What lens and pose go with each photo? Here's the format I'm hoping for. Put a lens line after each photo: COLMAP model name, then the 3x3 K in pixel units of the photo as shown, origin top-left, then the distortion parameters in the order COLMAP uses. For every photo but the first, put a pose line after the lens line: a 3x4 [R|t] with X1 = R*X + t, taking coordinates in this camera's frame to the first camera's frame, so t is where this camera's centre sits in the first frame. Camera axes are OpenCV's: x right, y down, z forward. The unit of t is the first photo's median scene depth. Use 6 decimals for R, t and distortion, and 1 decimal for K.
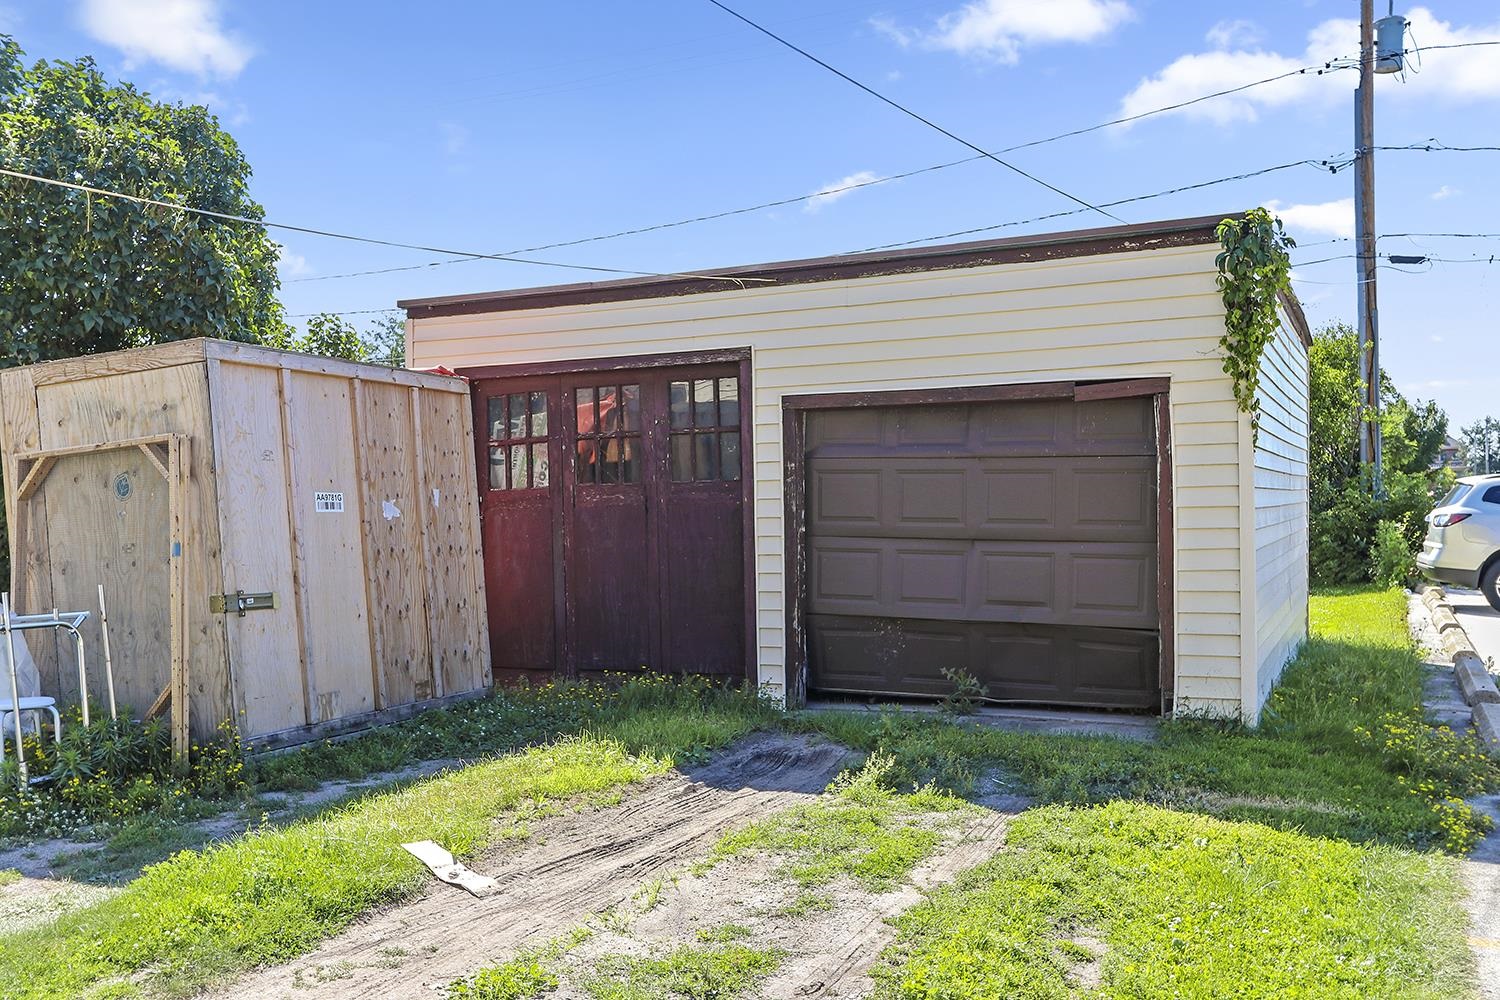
lens RADIAL K [[1387.8, 0, 750.0], [0, 1387.8, 500.0], [0, 0, 1]] dist [0.013464, 0.010485]
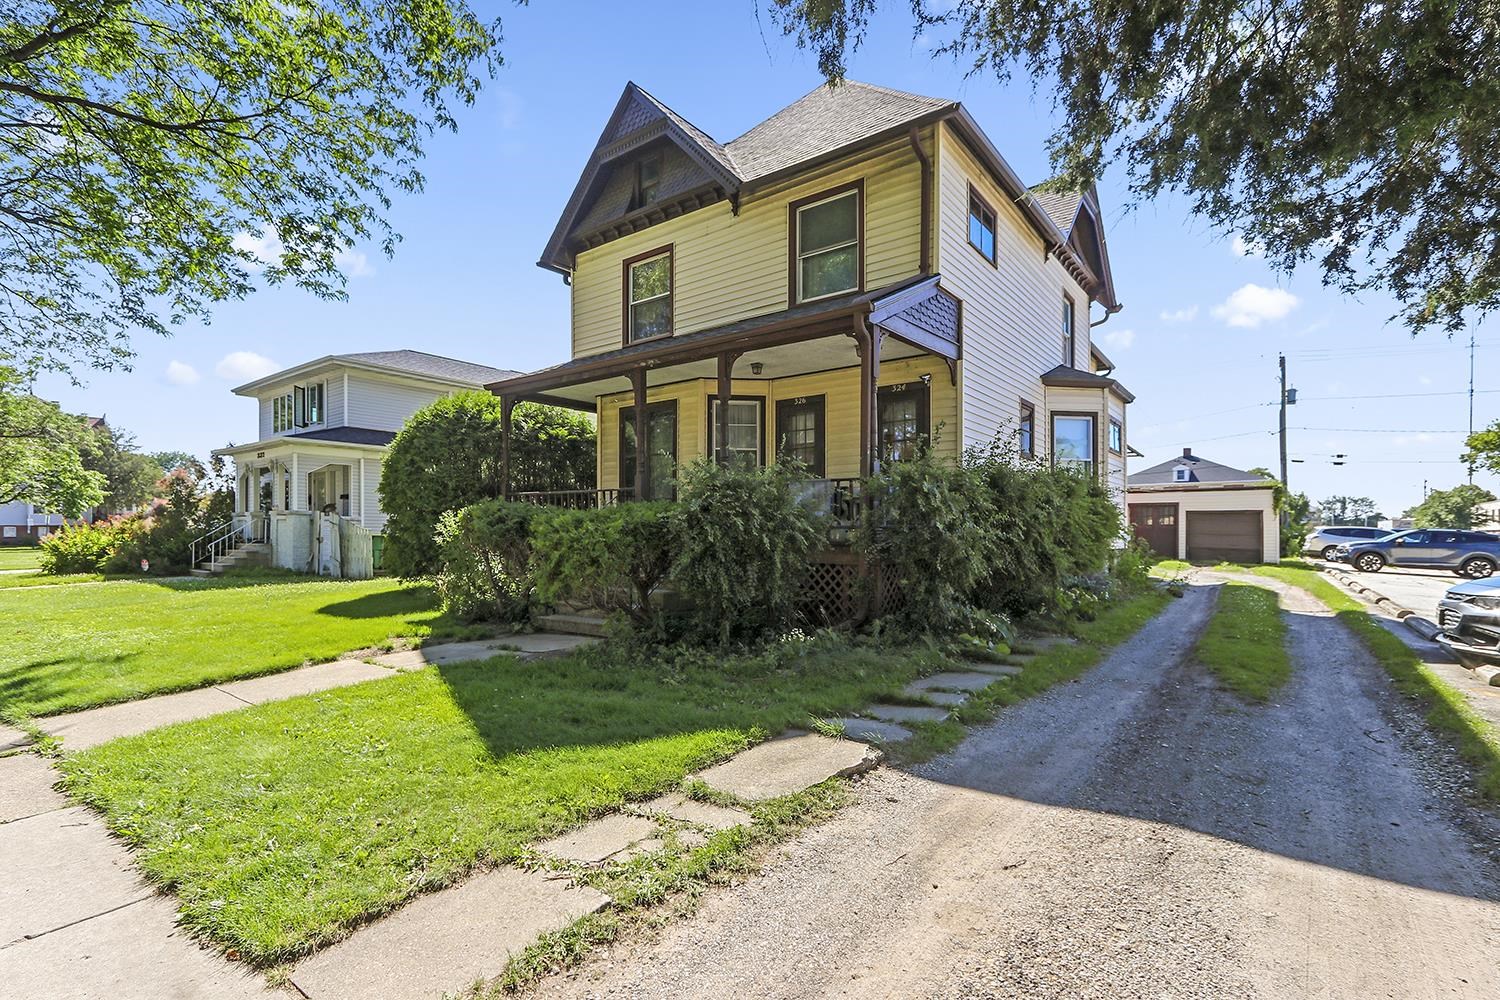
lens RADIAL K [[704.6, 0, 741.2], [0, 704.6, 531.0], [0, 0, 1]] dist [0.000605, 0.000122]
pose [[0.977168, 0.009279, -0.212267, -0.647562], [-0.010714, 0.999927, -0.005611, 0.025930], [0.212199, 0.007757, 0.977196, -1.282550]]
